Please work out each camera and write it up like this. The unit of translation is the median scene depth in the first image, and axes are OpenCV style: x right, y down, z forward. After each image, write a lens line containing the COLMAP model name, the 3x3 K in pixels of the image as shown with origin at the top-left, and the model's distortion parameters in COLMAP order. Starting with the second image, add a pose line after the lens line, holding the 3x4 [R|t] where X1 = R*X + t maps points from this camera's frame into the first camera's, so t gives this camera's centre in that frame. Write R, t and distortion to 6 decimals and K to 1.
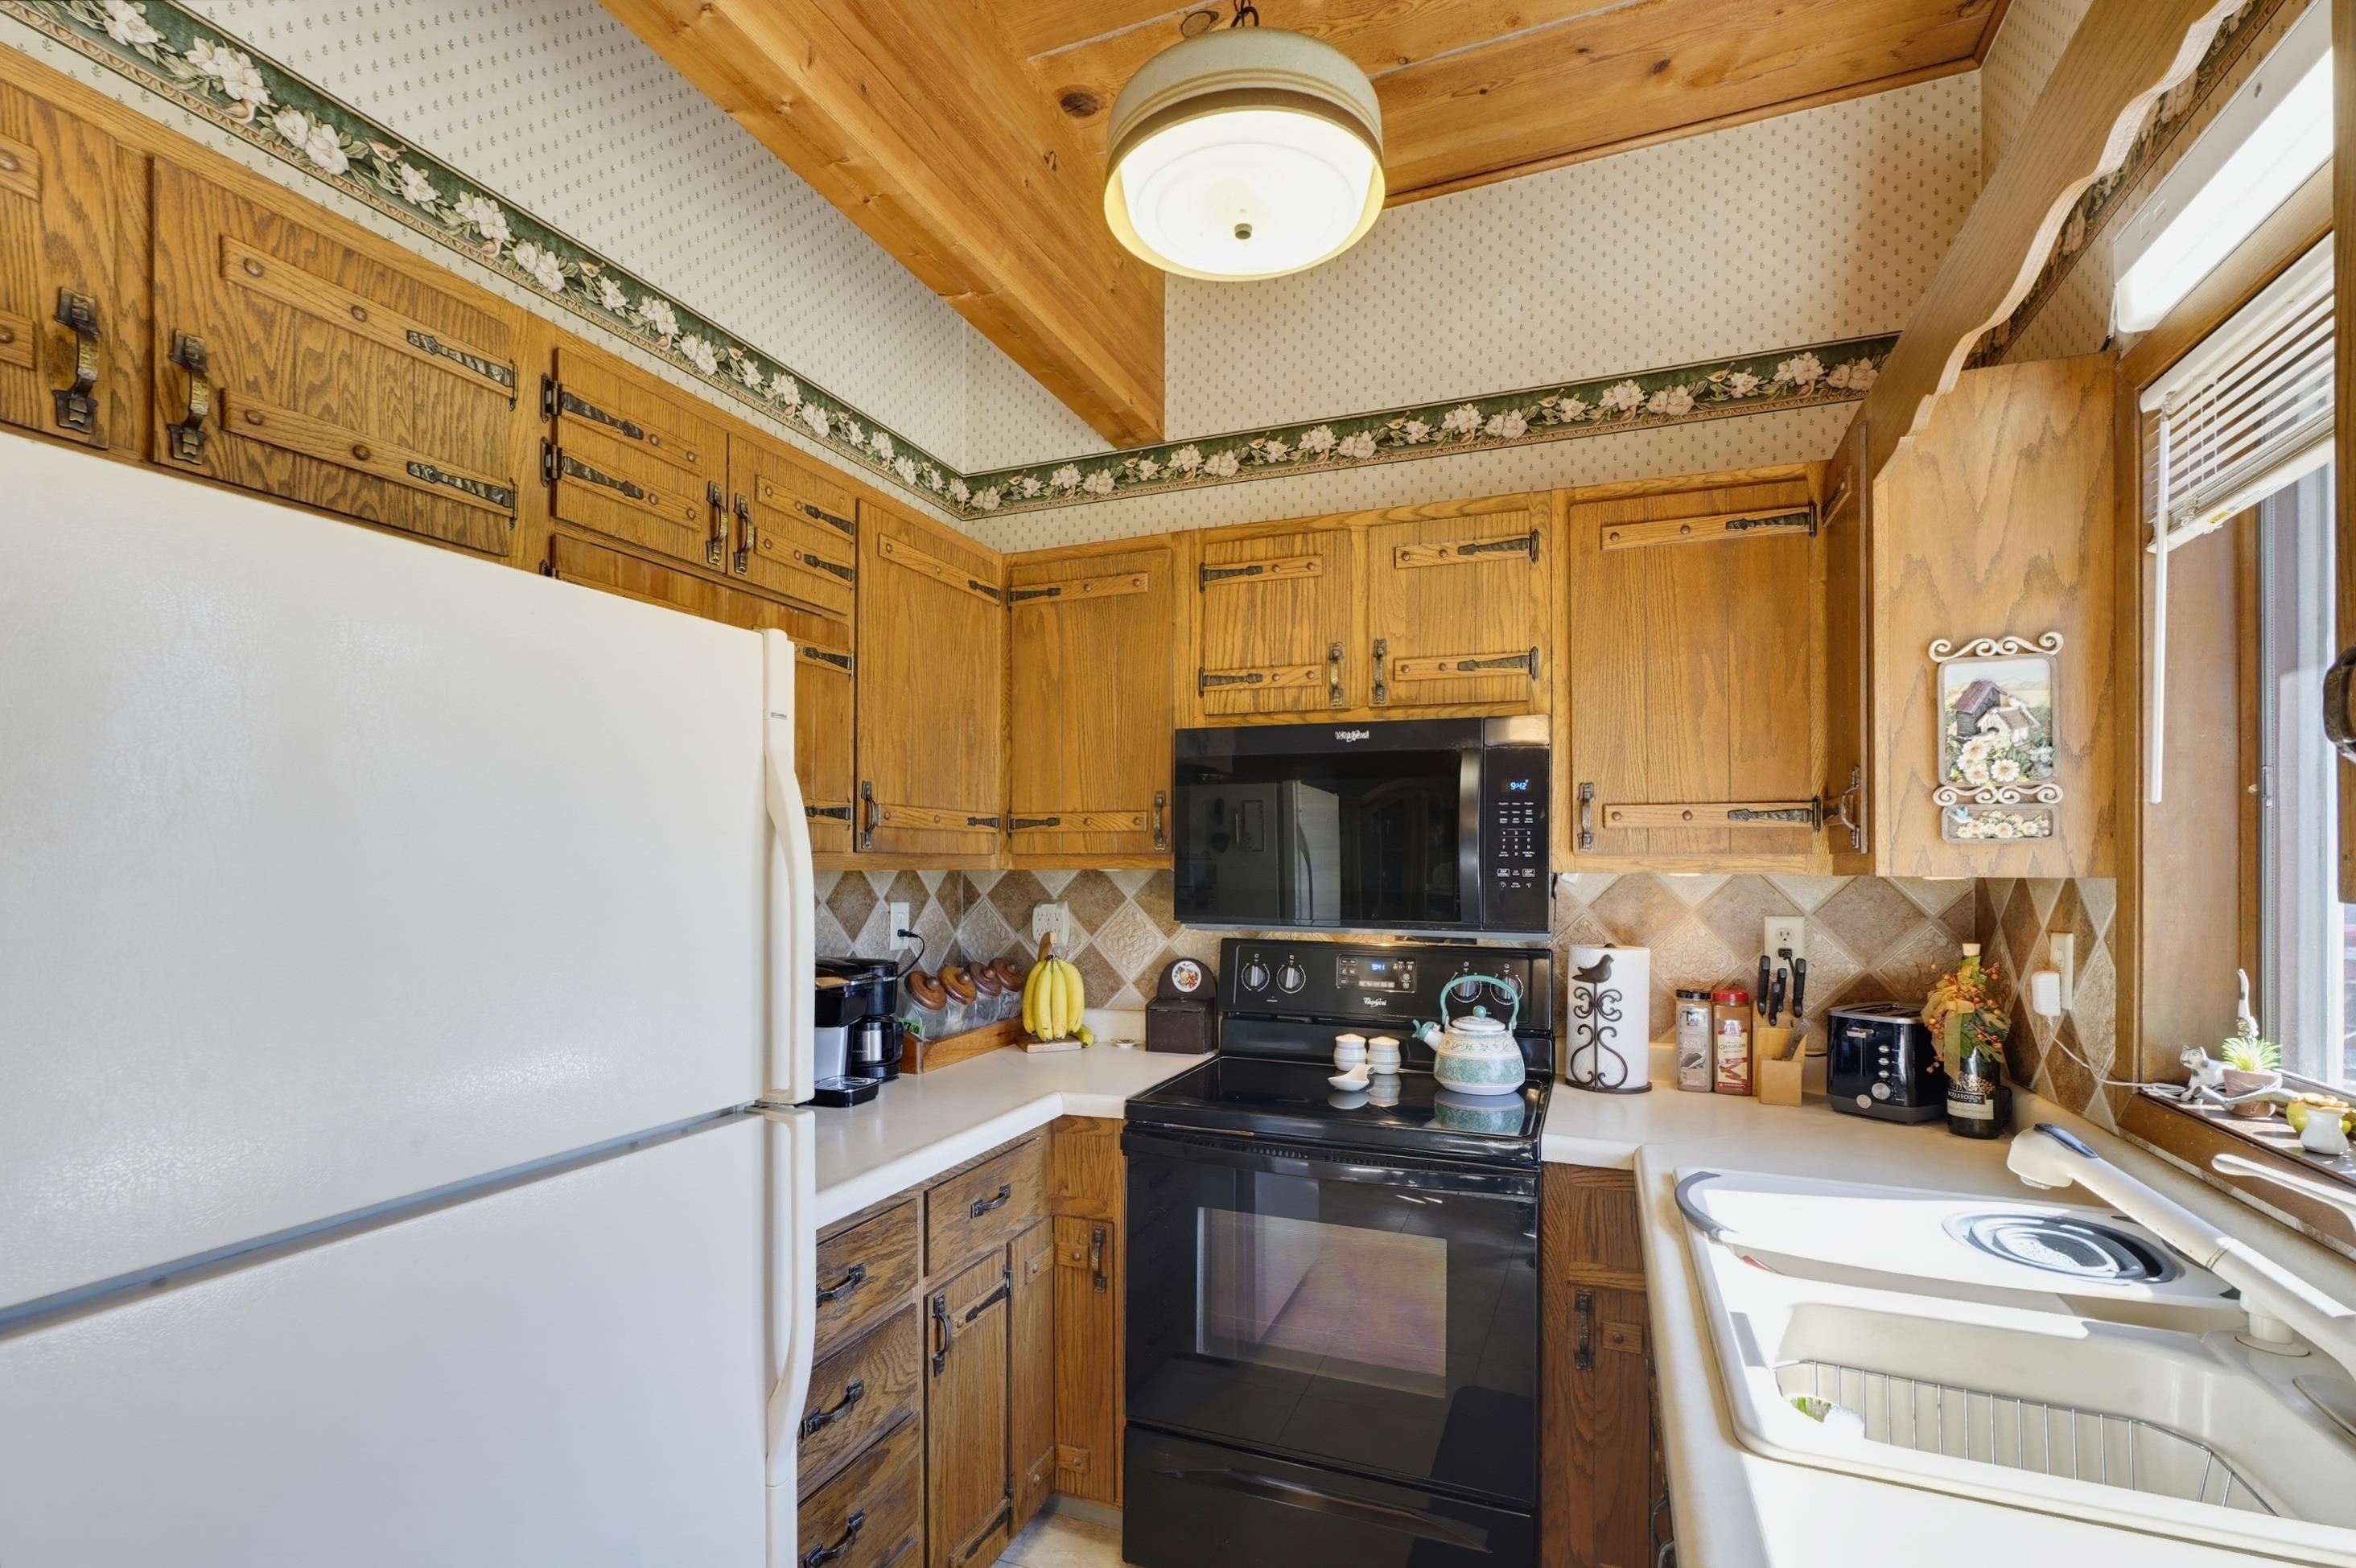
lens RADIAL K [[1071.9, 0, 1169.7], [0, 1071.9, 847.5], [0, 0, 1]] dist [-0.001266, 0.000094]
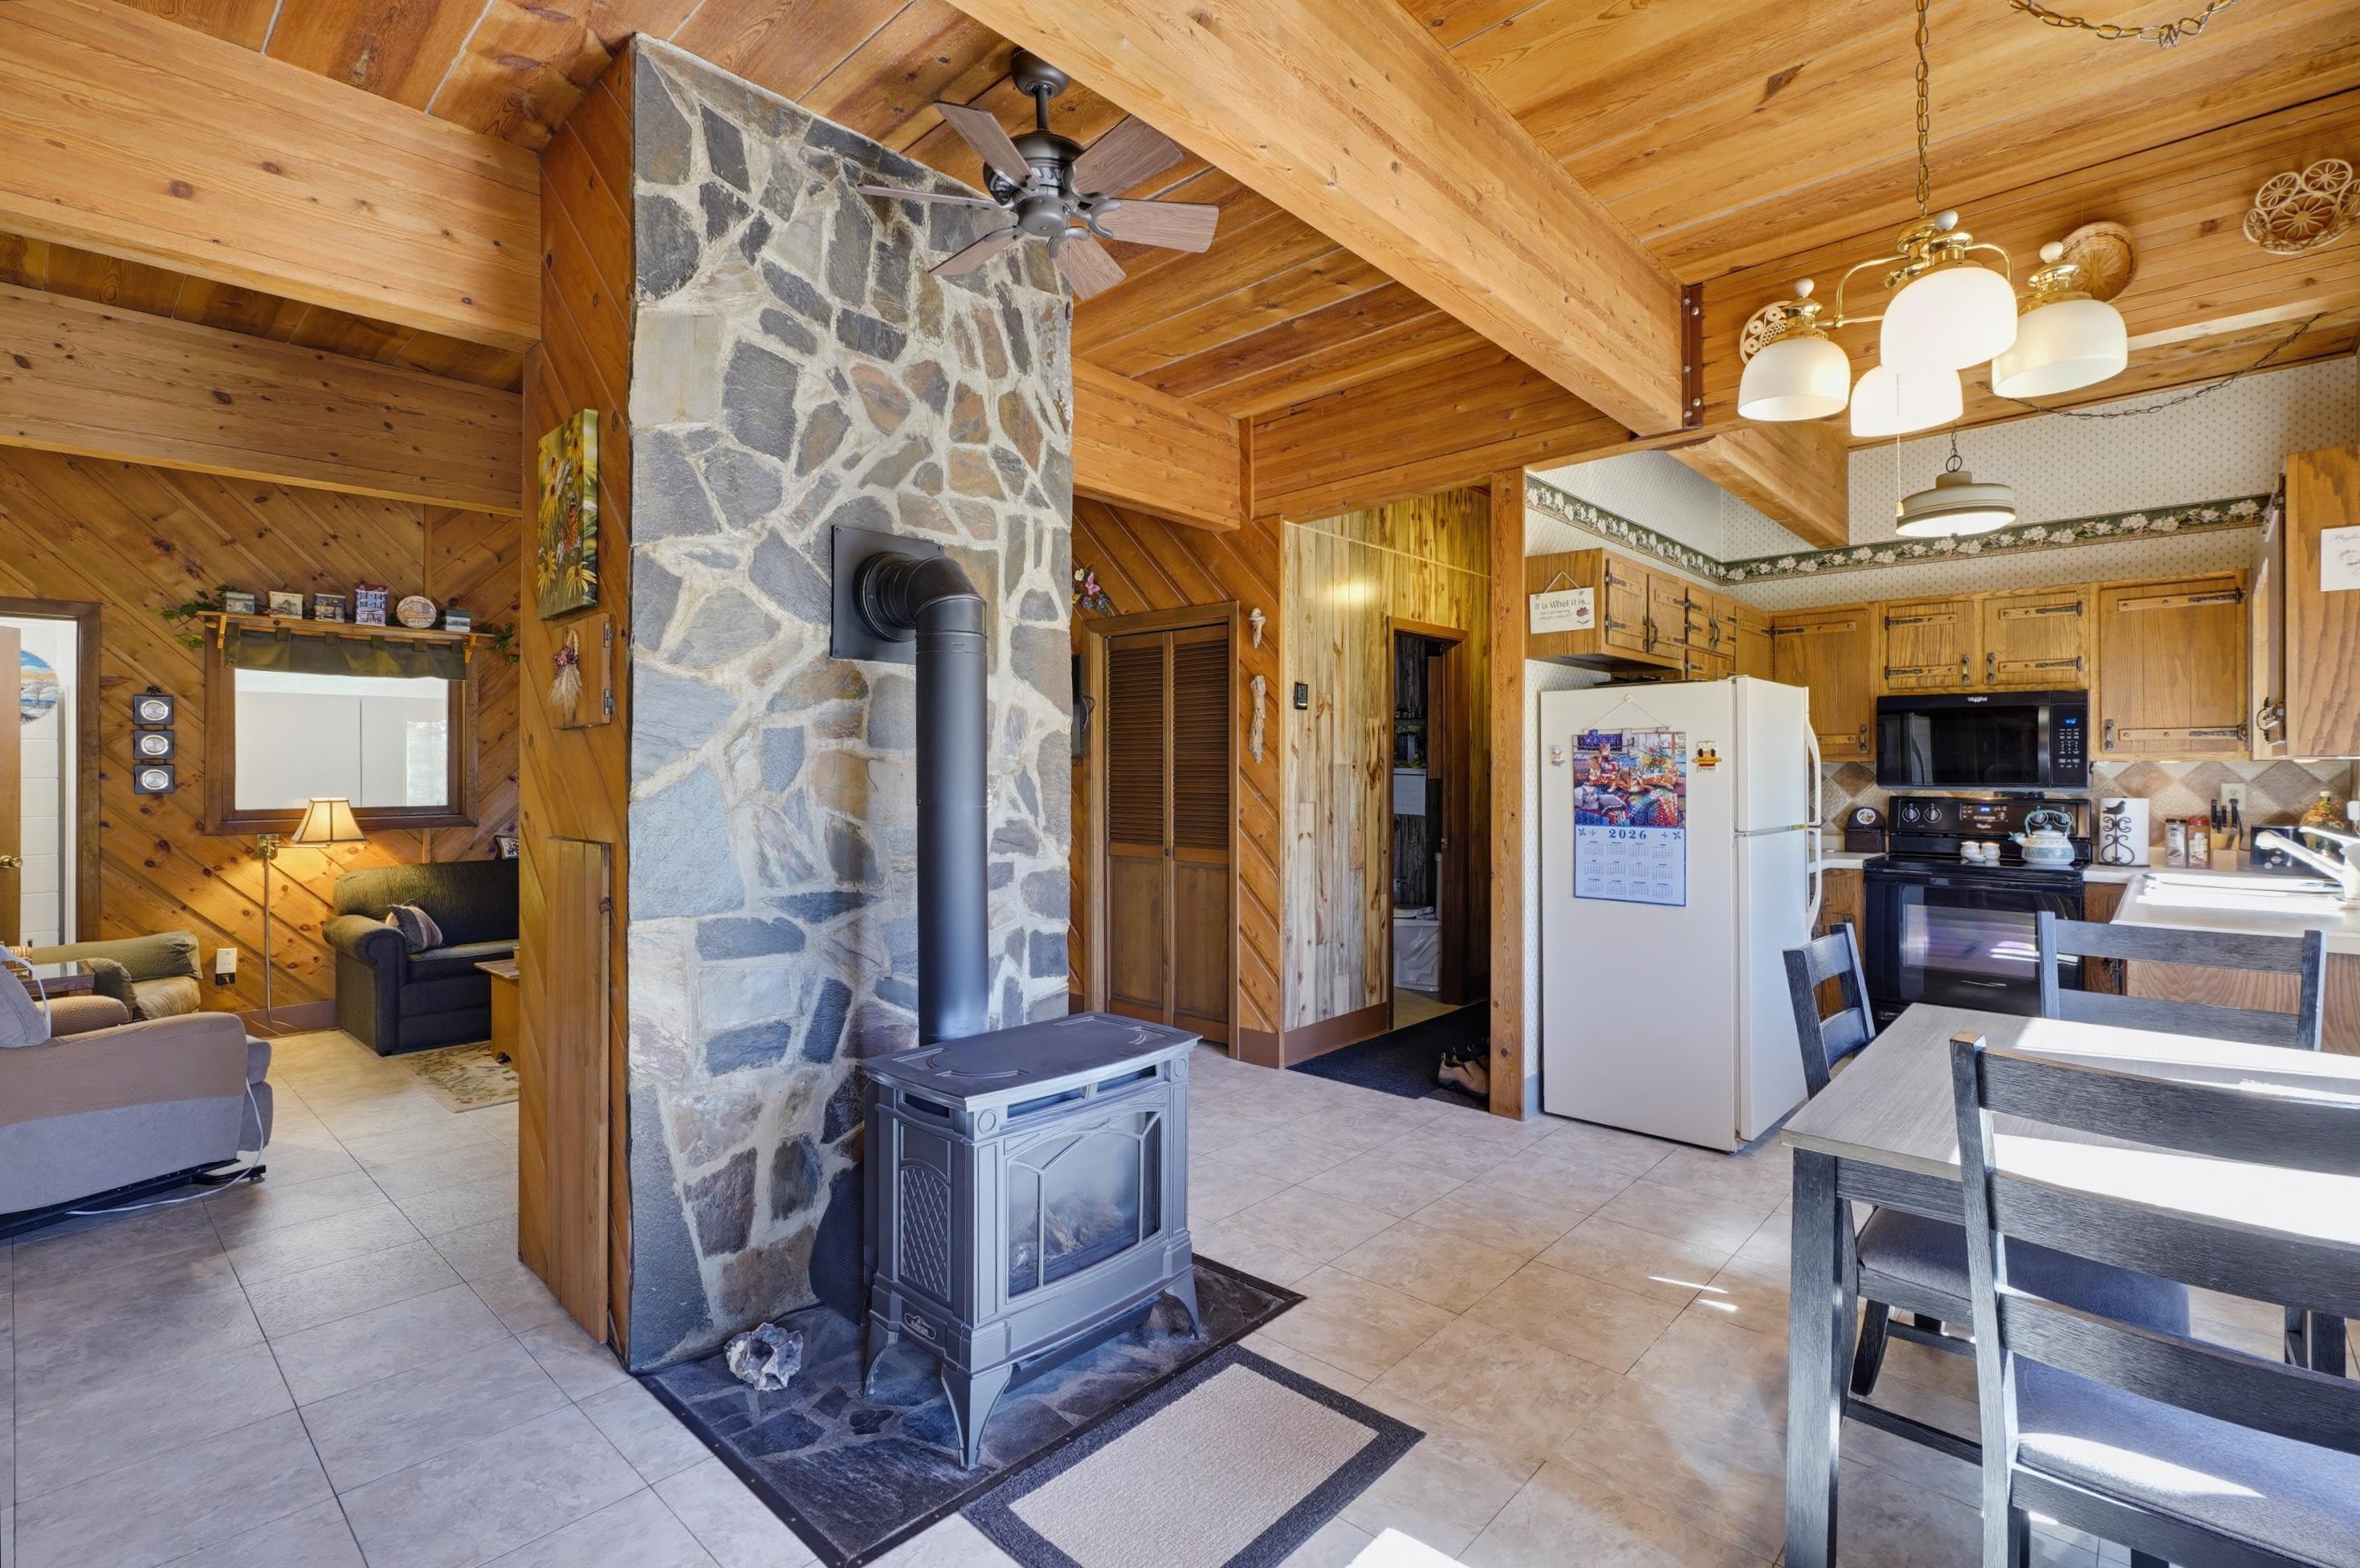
lens RADIAL K [[1087.7, 0, 1185.7], [0, 1087.7, 765.6], [0, 0, 1]] dist [0.000691, 0.001158]
pose [[0.935157, -0.003125, -0.354220, -0.534482], [0.005462, 0.999969, 0.005598, 0.009468], [0.354192, -0.007170, 0.935145, -1.592152]]
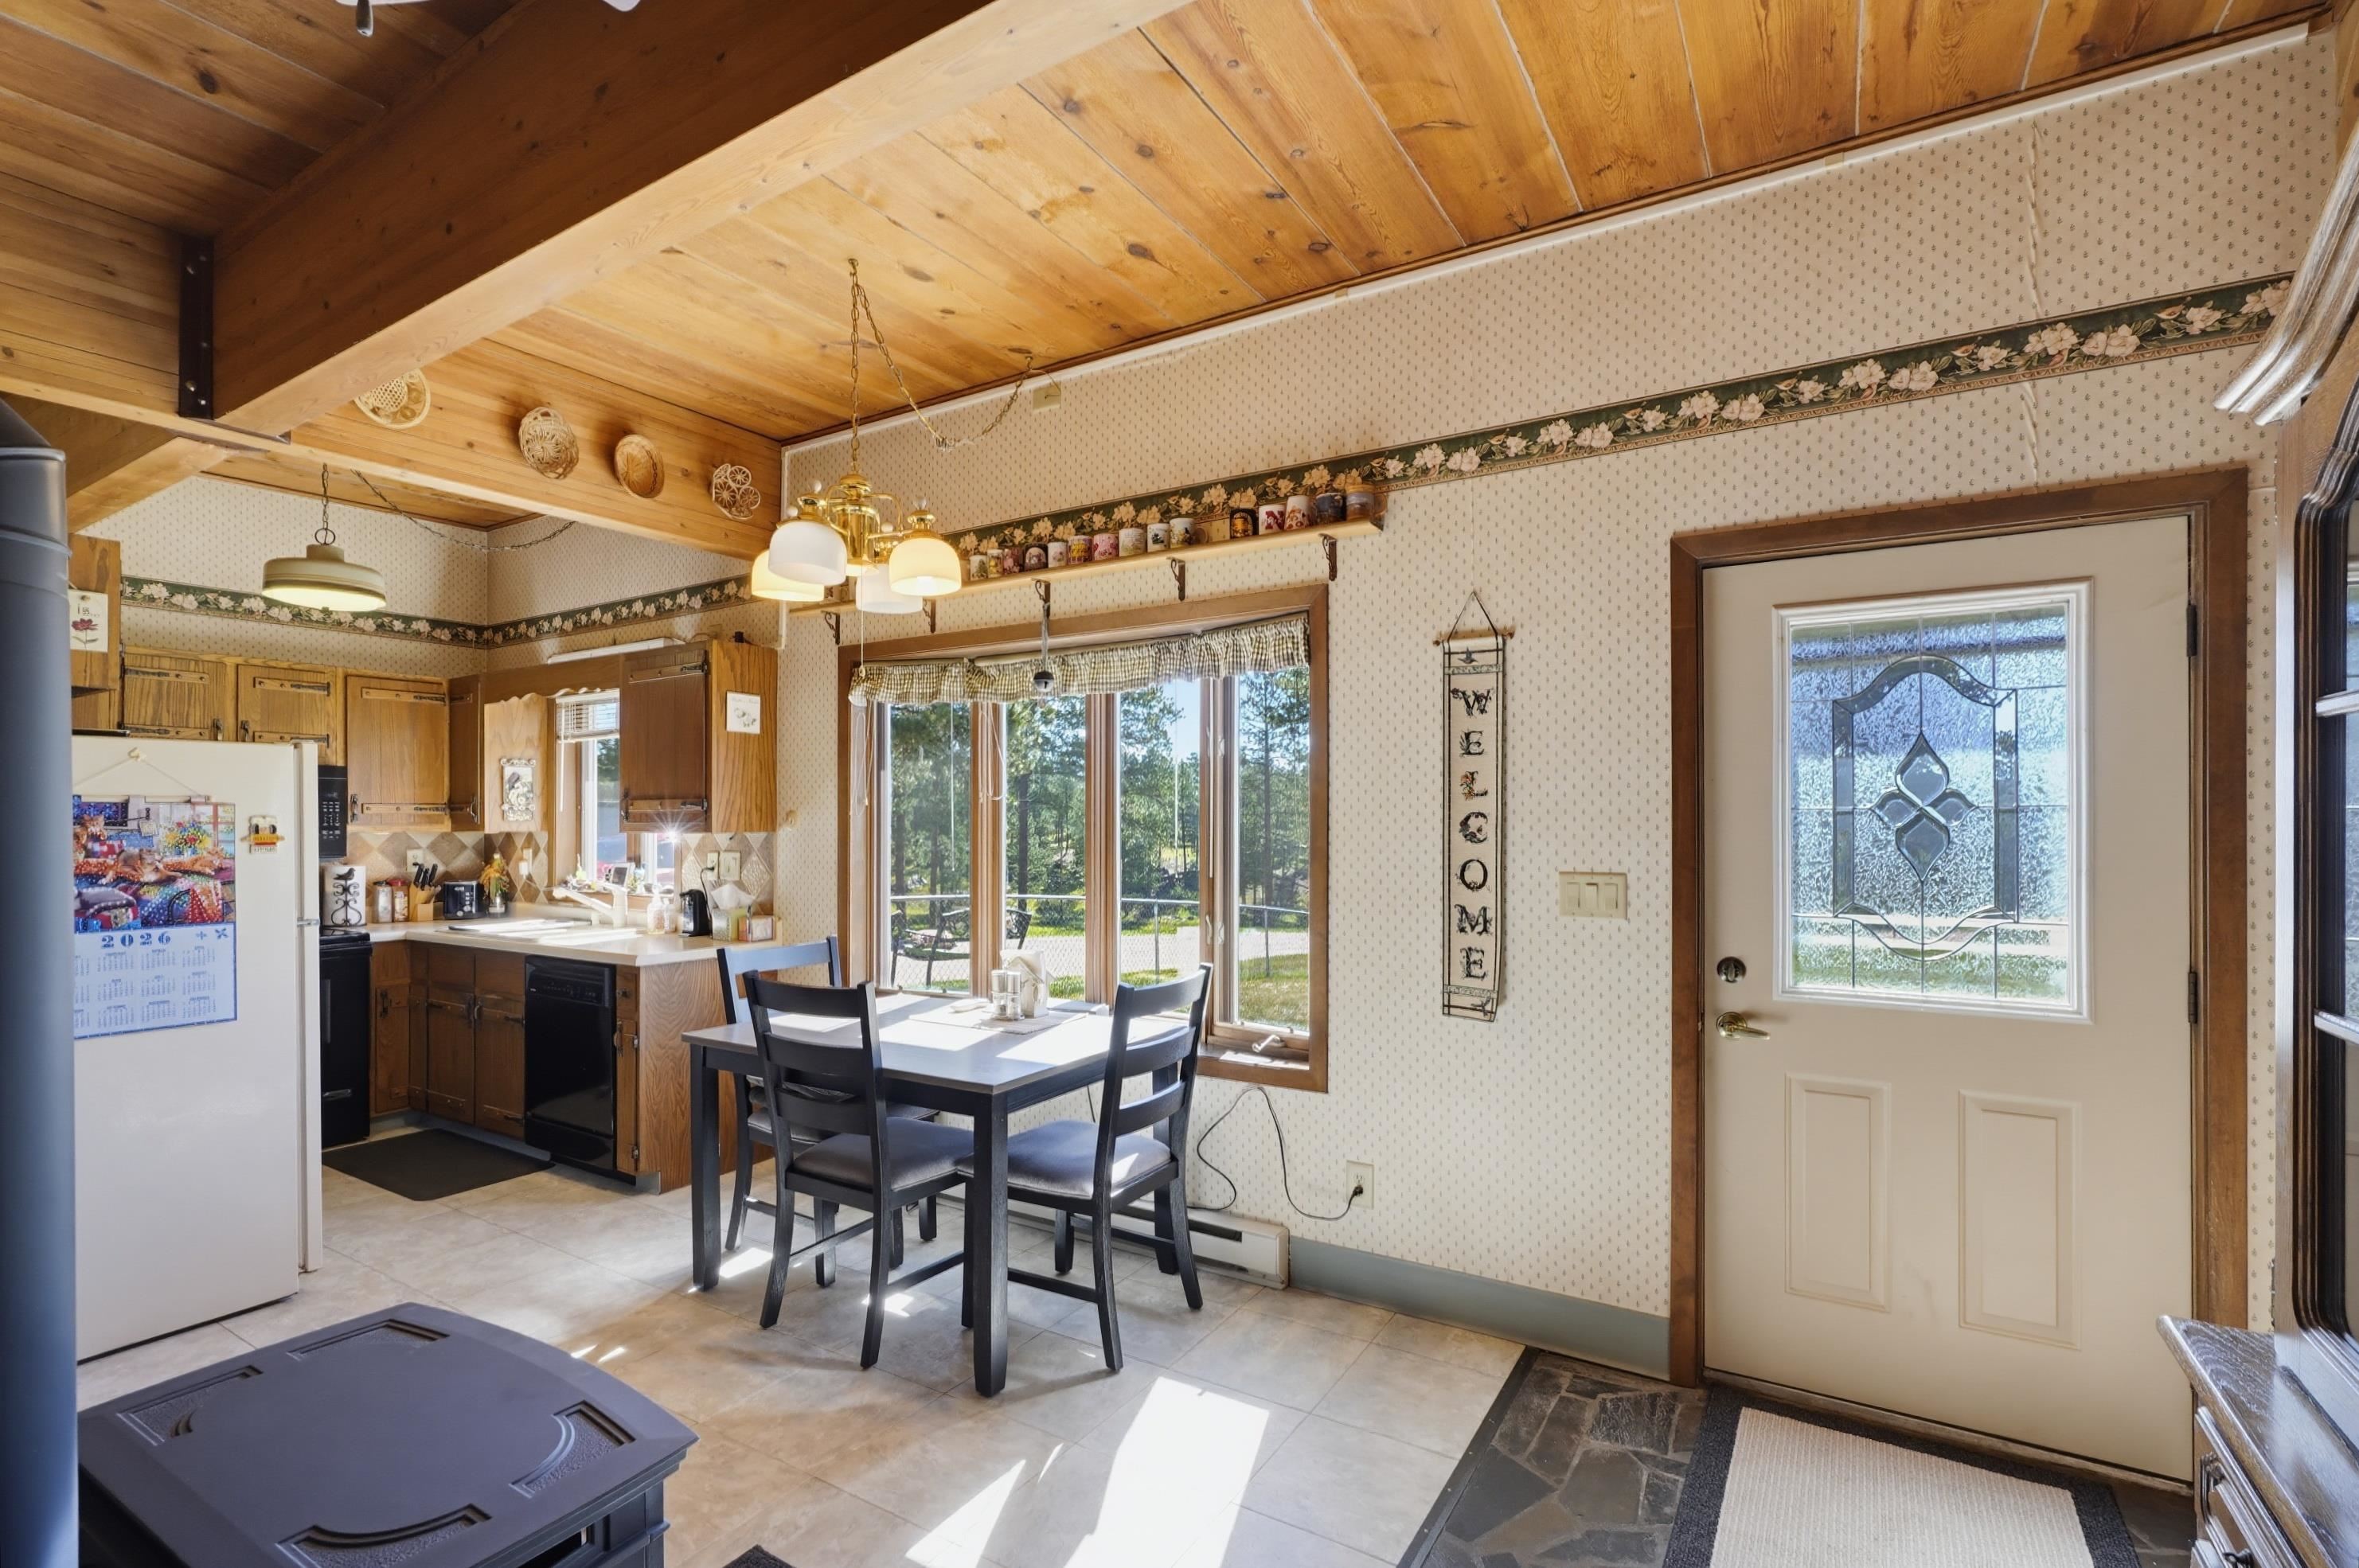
lens RADIAL K [[1067.5, 0, 1178.7], [0, 1067.5, 820.9], [0, 0, 1]] dist [0.000816, 0.000456]
pose [[0.167991, -0.000040, 0.985789, -1.529135], [-0.008036, 0.999967, 0.001410, -0.018473], [-0.985756, -0.008159, 0.167985, -1.120807]]
